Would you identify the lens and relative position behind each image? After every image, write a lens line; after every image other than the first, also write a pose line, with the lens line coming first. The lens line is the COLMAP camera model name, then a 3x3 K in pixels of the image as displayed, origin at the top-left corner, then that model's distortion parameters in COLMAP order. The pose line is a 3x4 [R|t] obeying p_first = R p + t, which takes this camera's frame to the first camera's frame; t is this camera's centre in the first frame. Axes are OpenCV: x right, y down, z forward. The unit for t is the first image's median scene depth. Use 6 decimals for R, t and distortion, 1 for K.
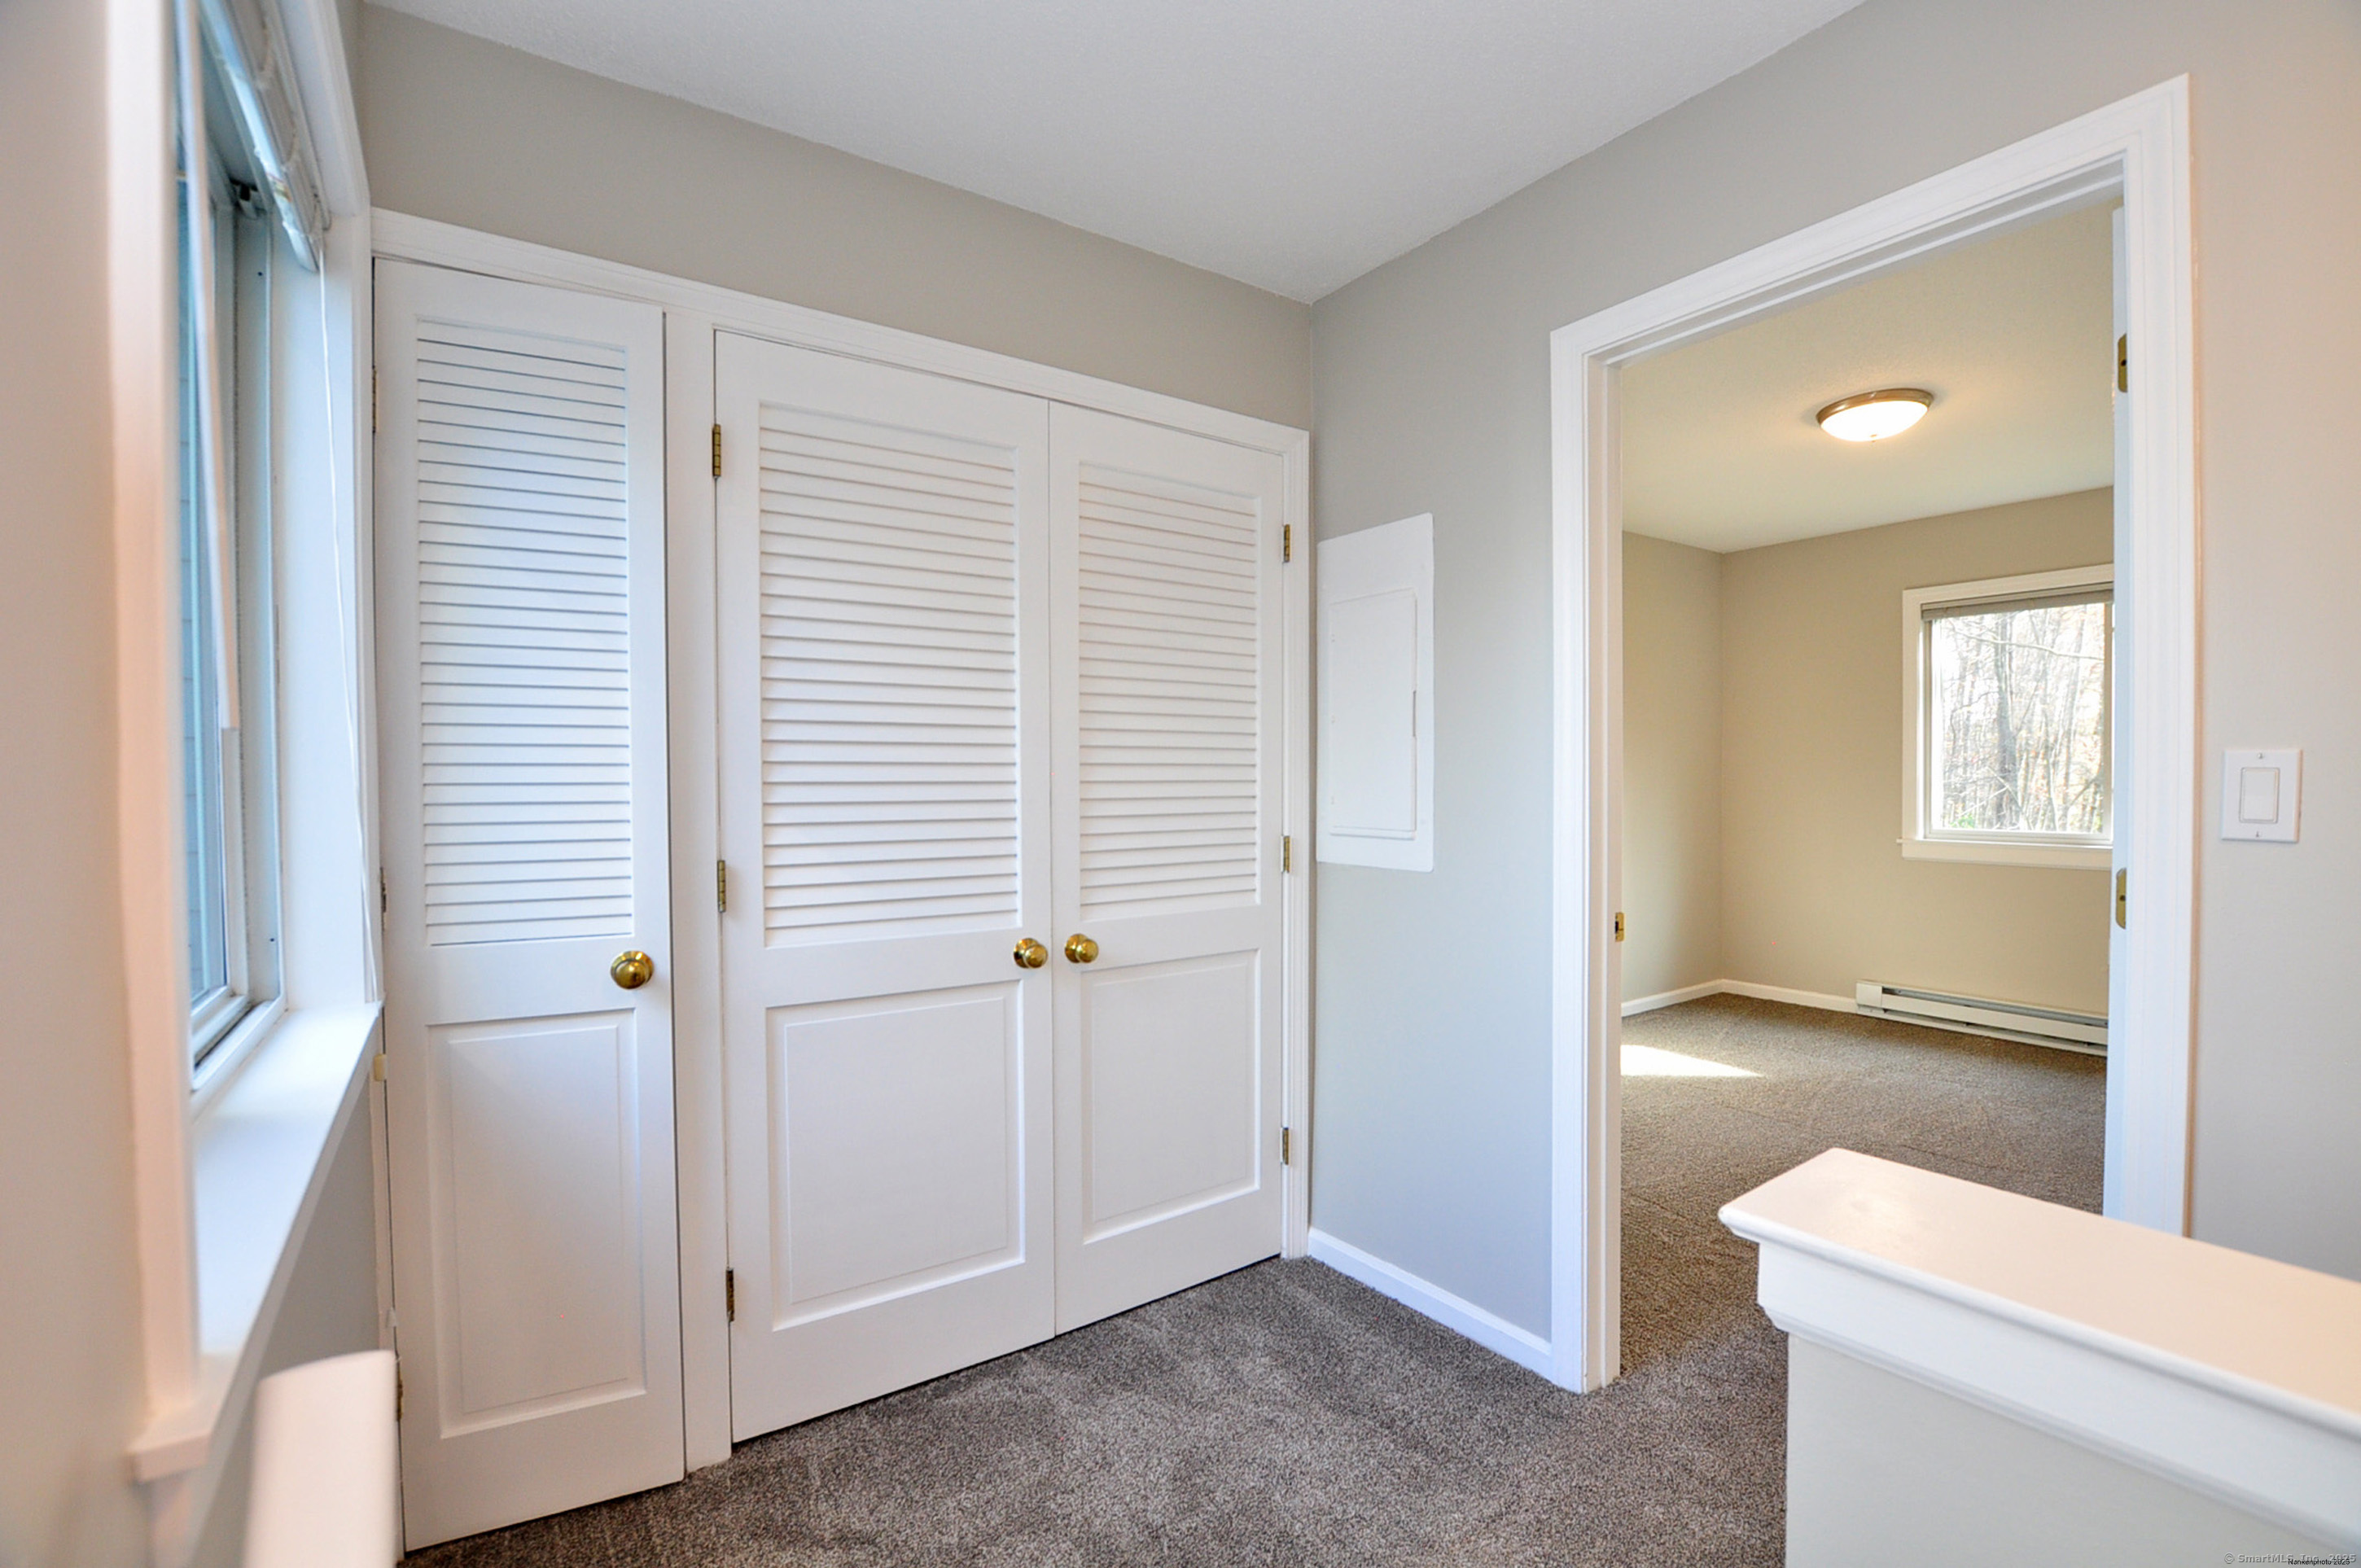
lens RADIAL K [[1041.0, 0, 1186.8], [0, 1041.0, 793.2], [0, 0, 1]] dist [-0.030312, 0.000478]
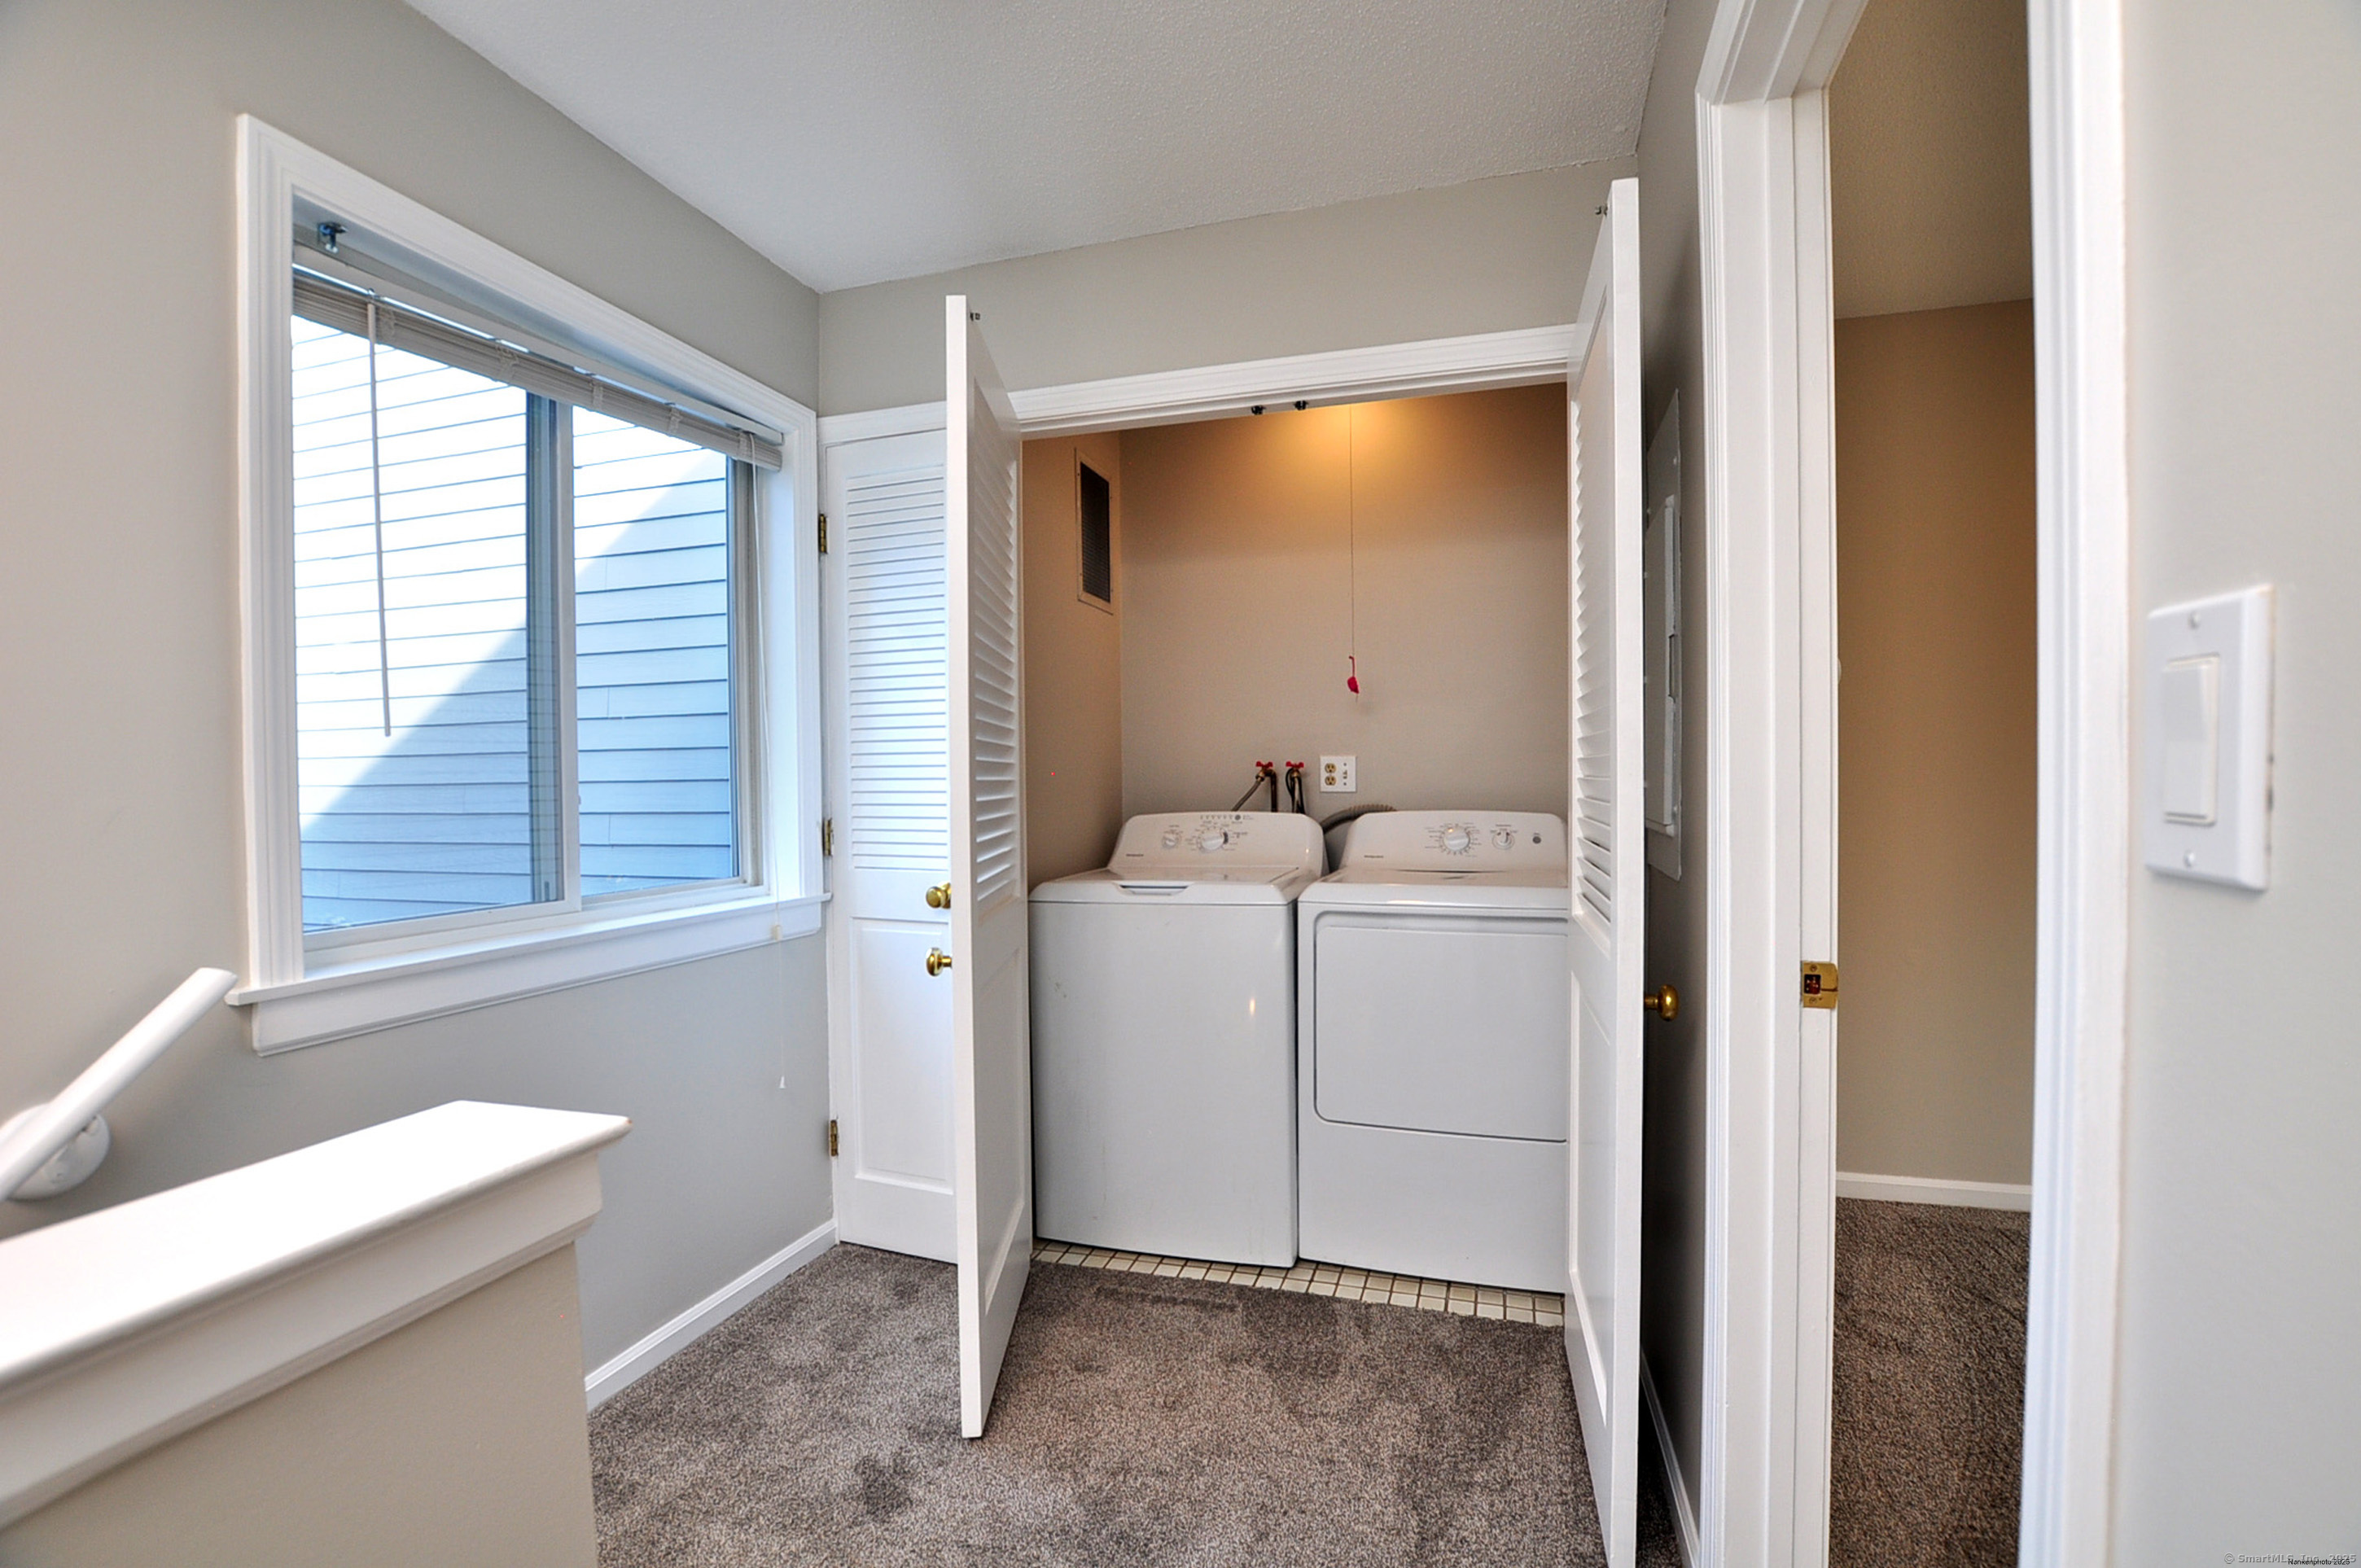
lens RADIAL K [[1041.0, 0, 1186.8], [0, 1041.0, 793.2], [0, 0, 1]] dist [-0.030312, 0.000478]
pose [[0.618103, 0.011343, -0.786015, 0.315562], [-0.009719, 0.999930, 0.006787, 0.006527], [0.786037, 0.003444, 0.618170, 0.149161]]
